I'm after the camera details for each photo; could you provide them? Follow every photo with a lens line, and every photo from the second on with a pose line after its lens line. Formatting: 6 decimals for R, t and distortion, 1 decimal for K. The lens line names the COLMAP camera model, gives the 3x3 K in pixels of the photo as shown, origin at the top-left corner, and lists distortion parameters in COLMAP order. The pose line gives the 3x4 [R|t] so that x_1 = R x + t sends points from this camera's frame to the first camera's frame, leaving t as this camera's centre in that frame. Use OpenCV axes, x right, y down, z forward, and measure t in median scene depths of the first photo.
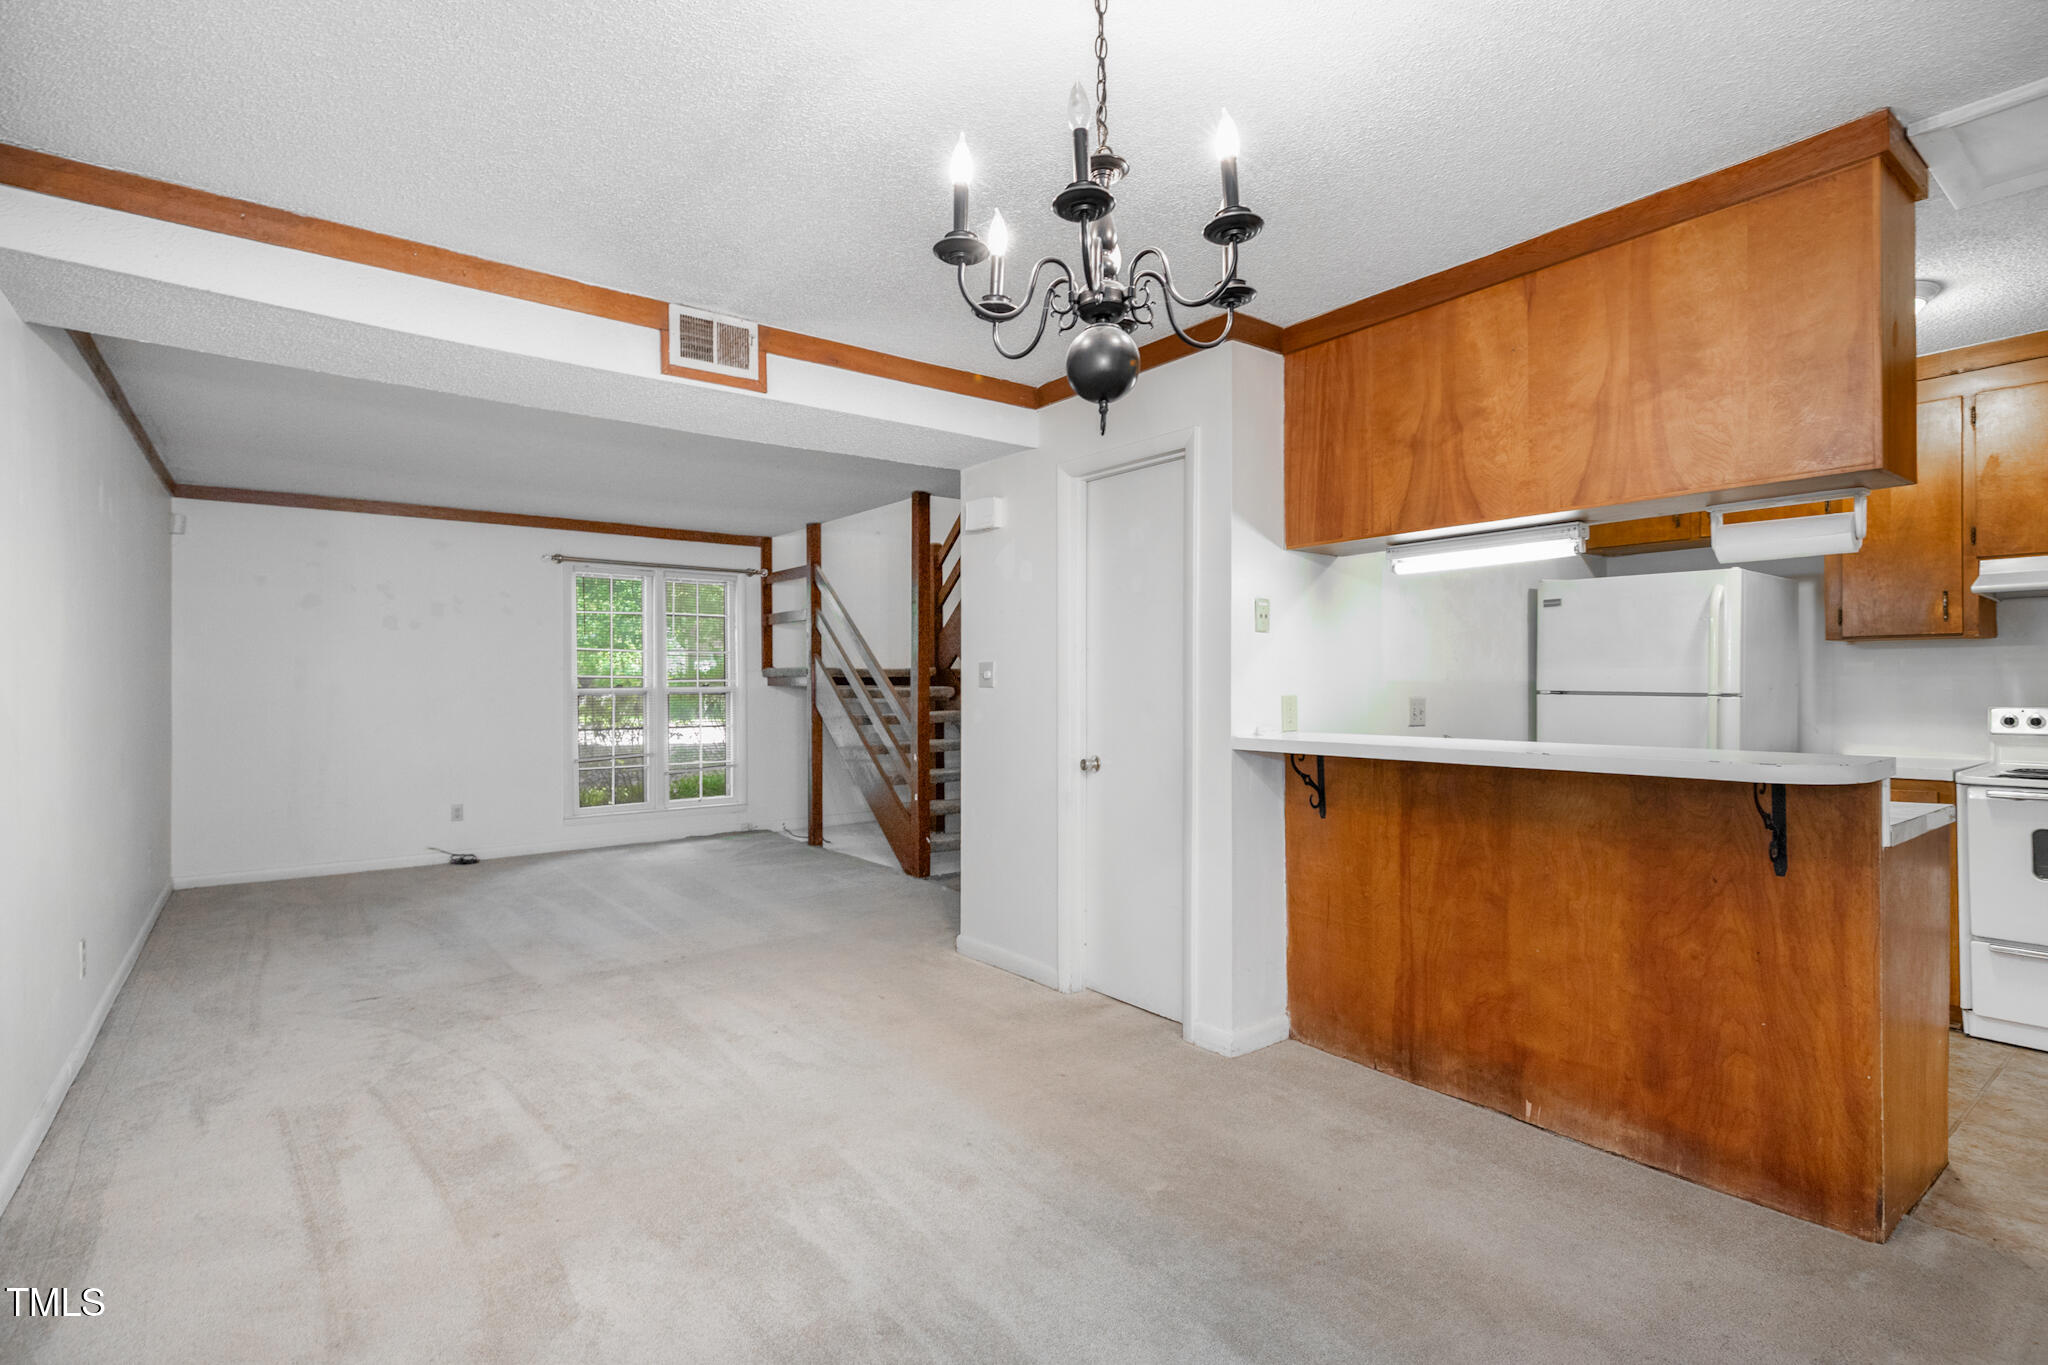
lens RADIAL K [[954.8, 0, 1024.0], [0, 954.8, 682.5], [0, 0, 1]] dist [-0.013088, -0.000043]
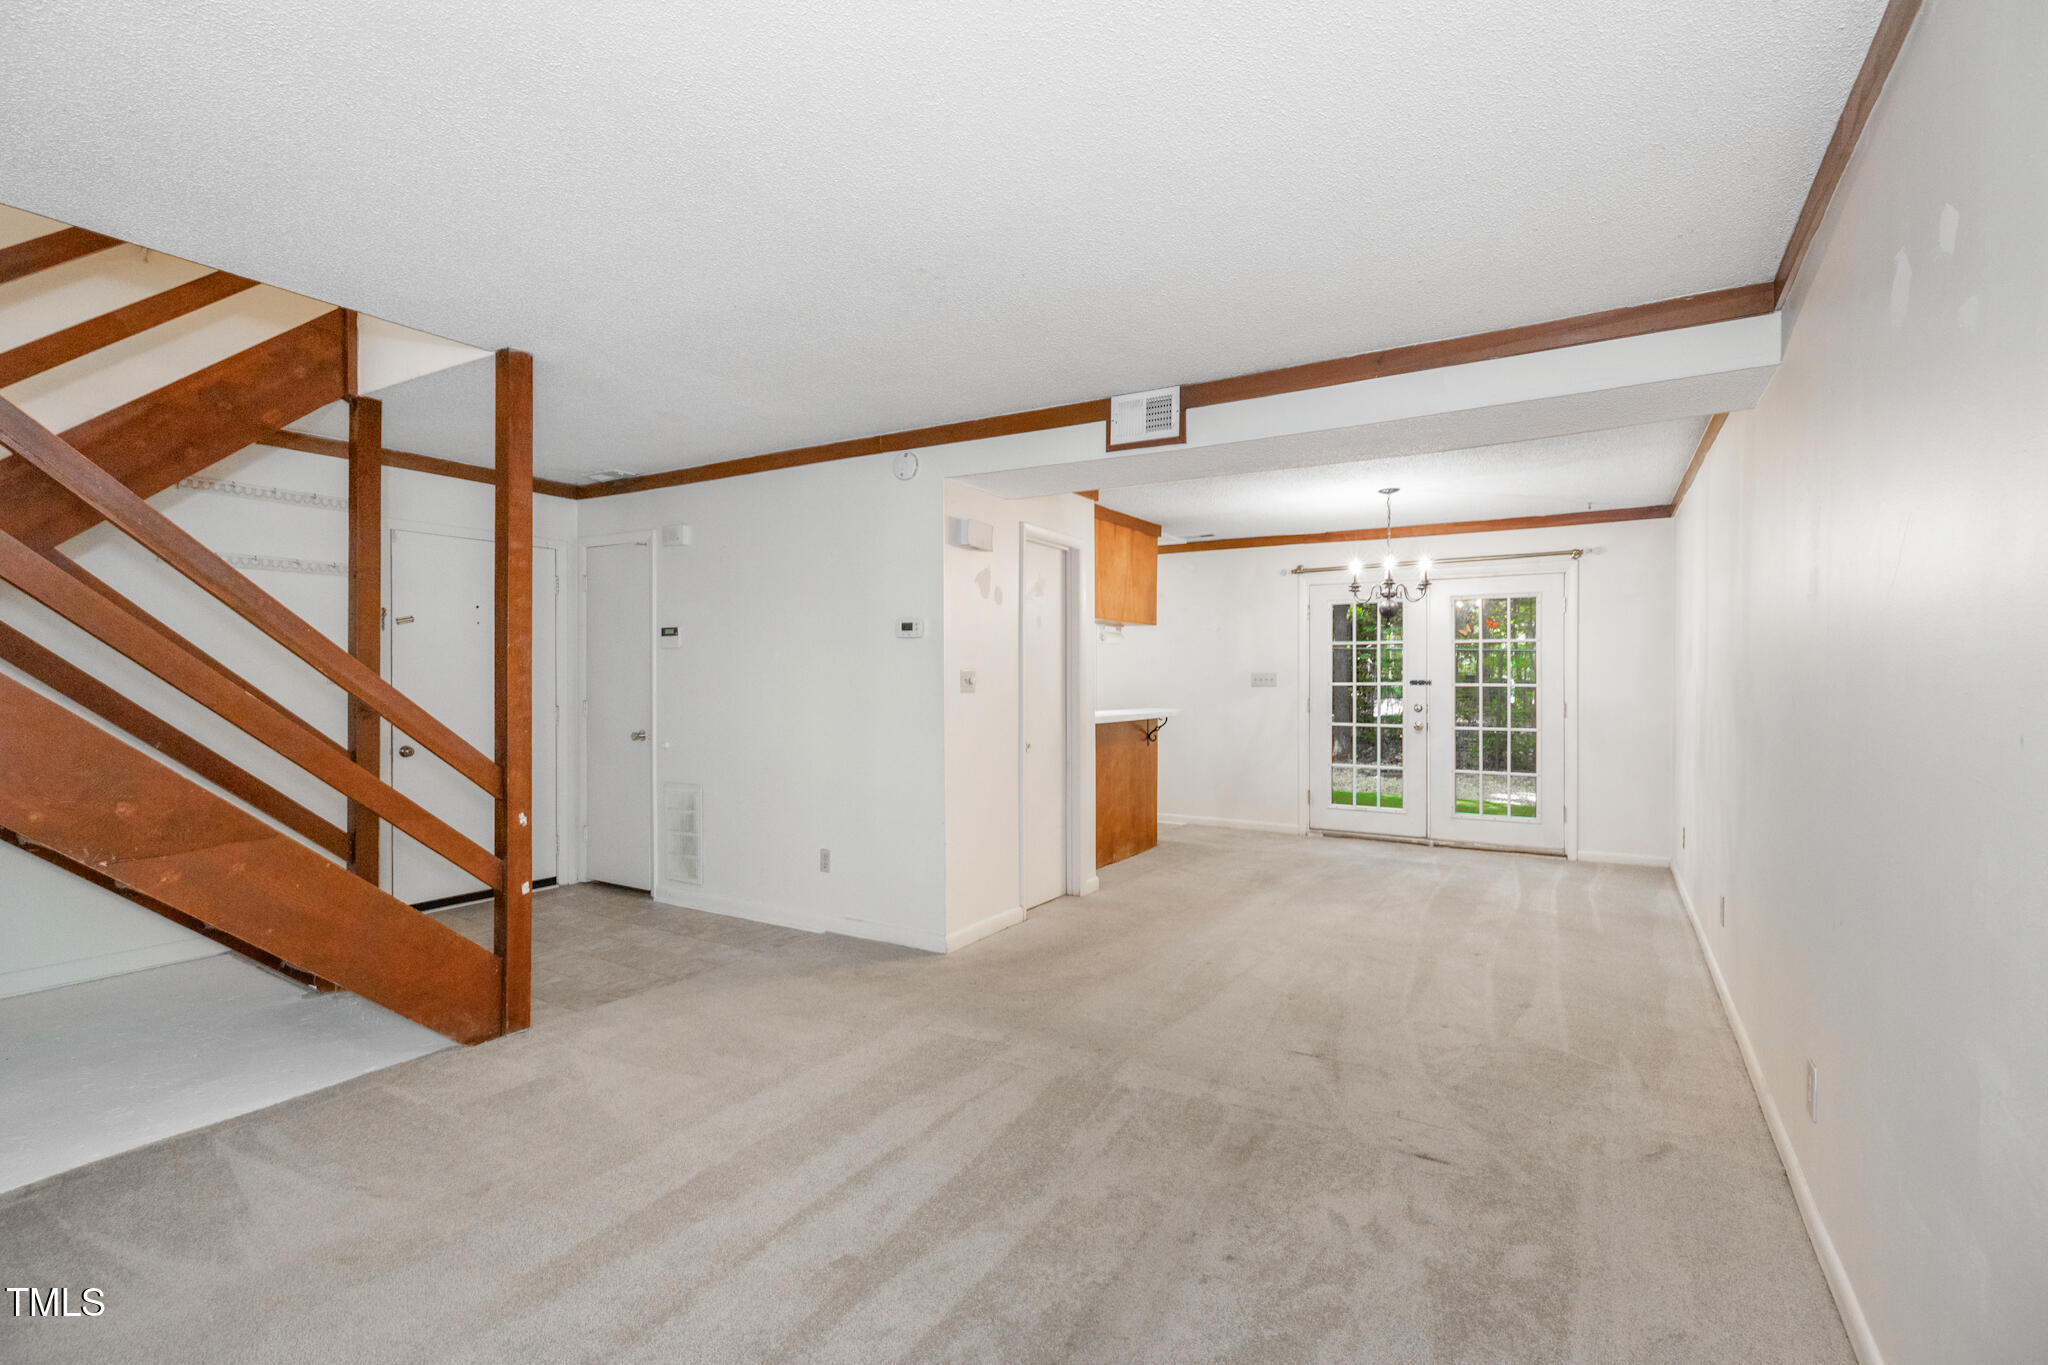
lens RADIAL K [[934.7, 0, 1016.9], [0, 934.7, 674.4], [0, 0, 1]] dist [0.001593, -0.000066]
pose [[-0.345600, 0.006986, 0.938356, -0.614391], [-0.002199, 0.999964, -0.008255, -0.004311], [-0.938379, -0.004917, -0.345572, 0.755459]]
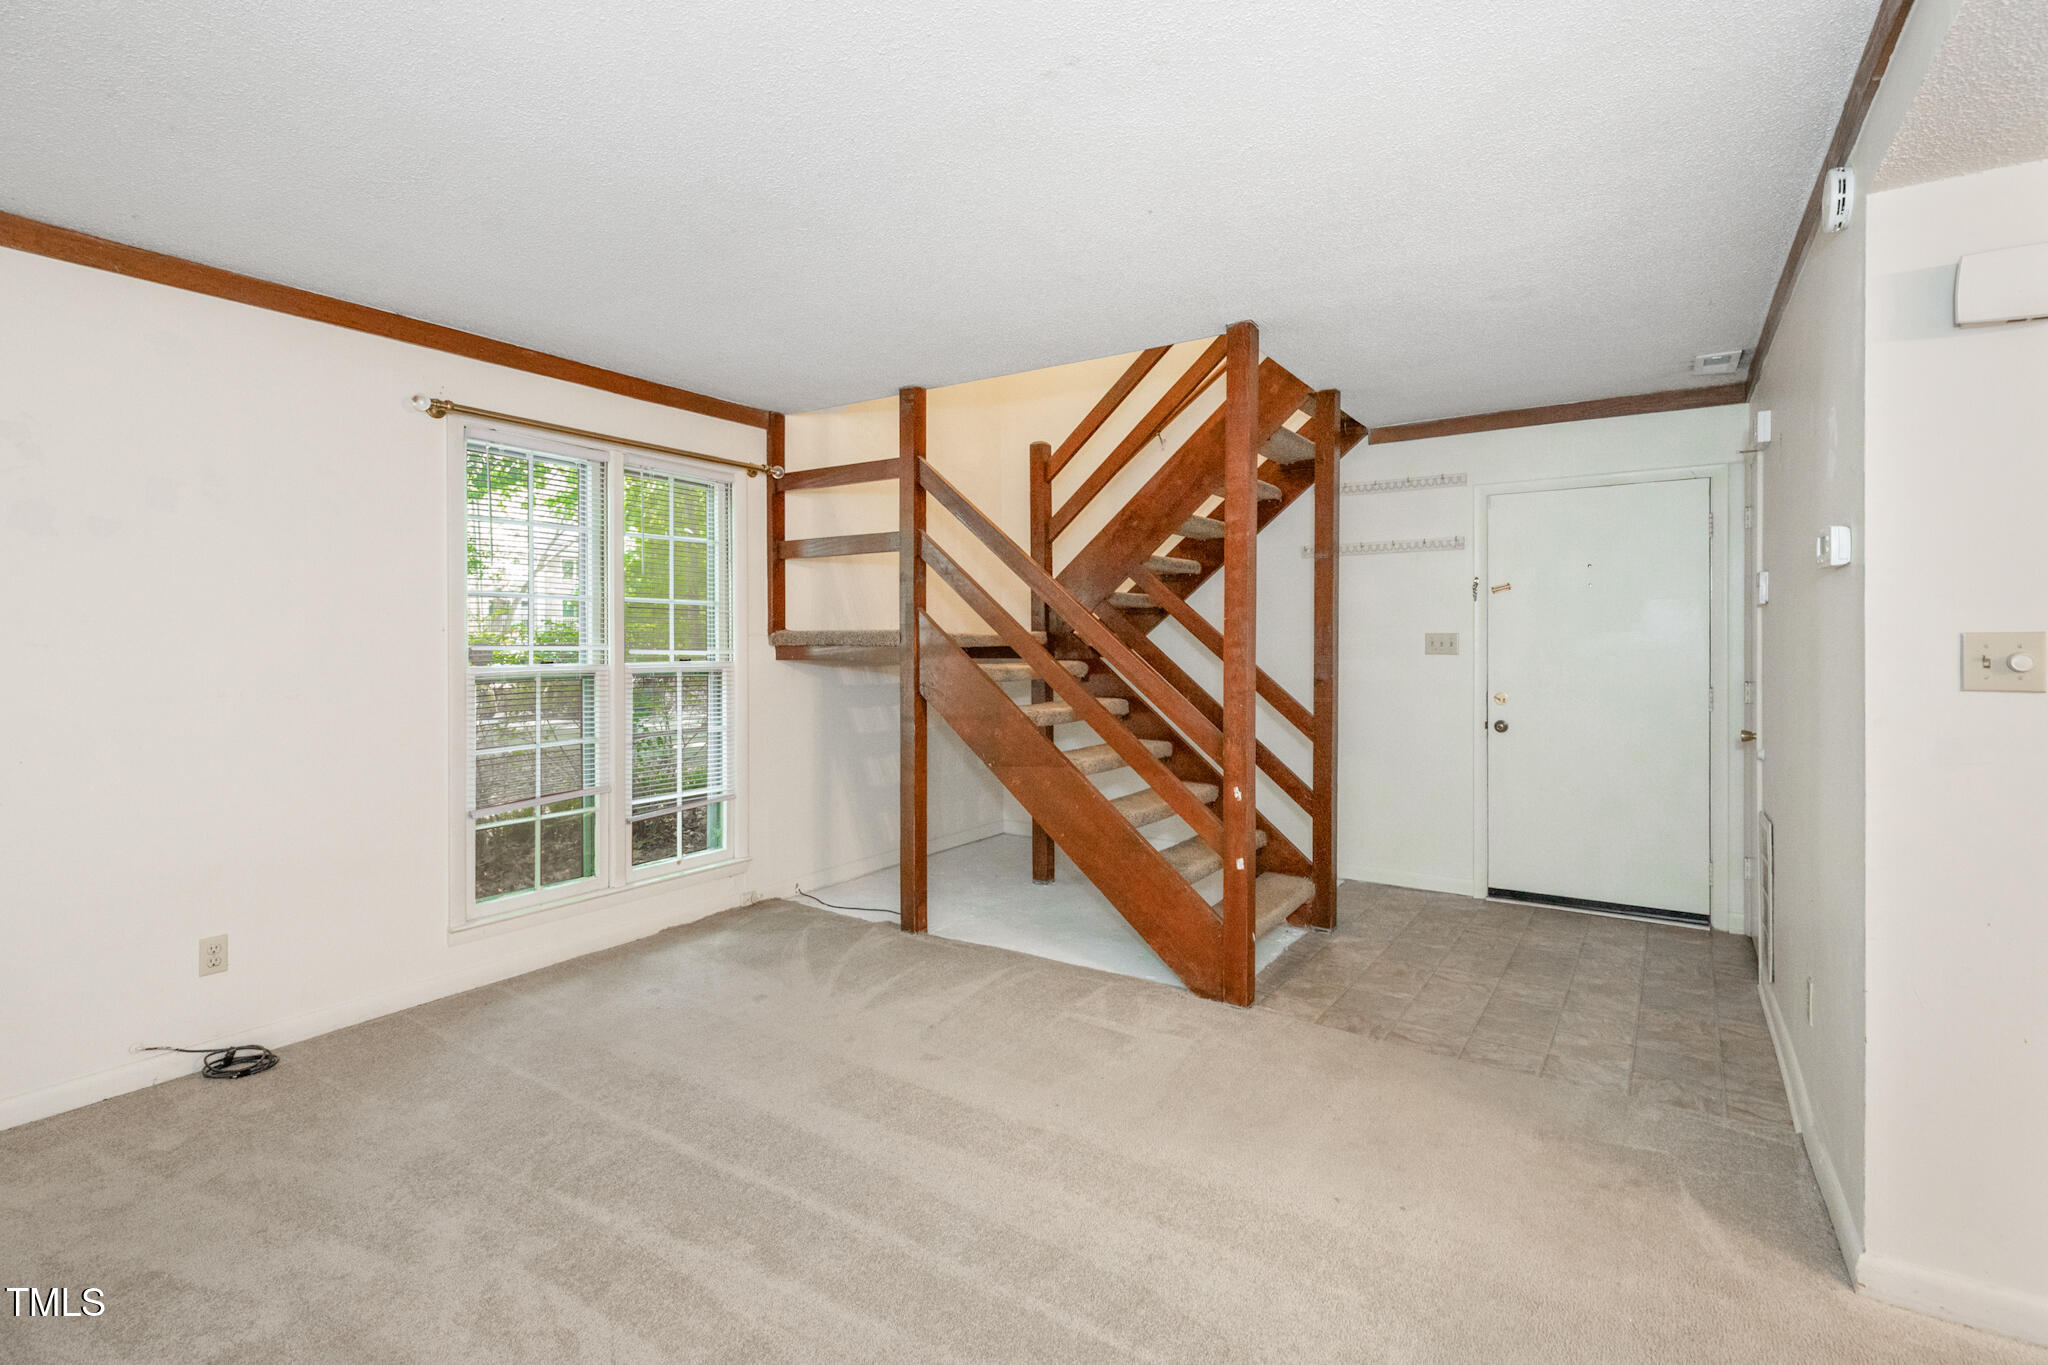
lens RADIAL K [[954.6, 0, 1023.3], [0, 954.6, 646.0], [0, 0, 1]] dist [0.000776, -0.000293]
pose [[0.949575, 0.004194, 0.313511, -0.341023], [-0.005481, 0.999980, 0.003223, -0.008916], [-0.313491, -0.004779, 0.949579, 0.414173]]
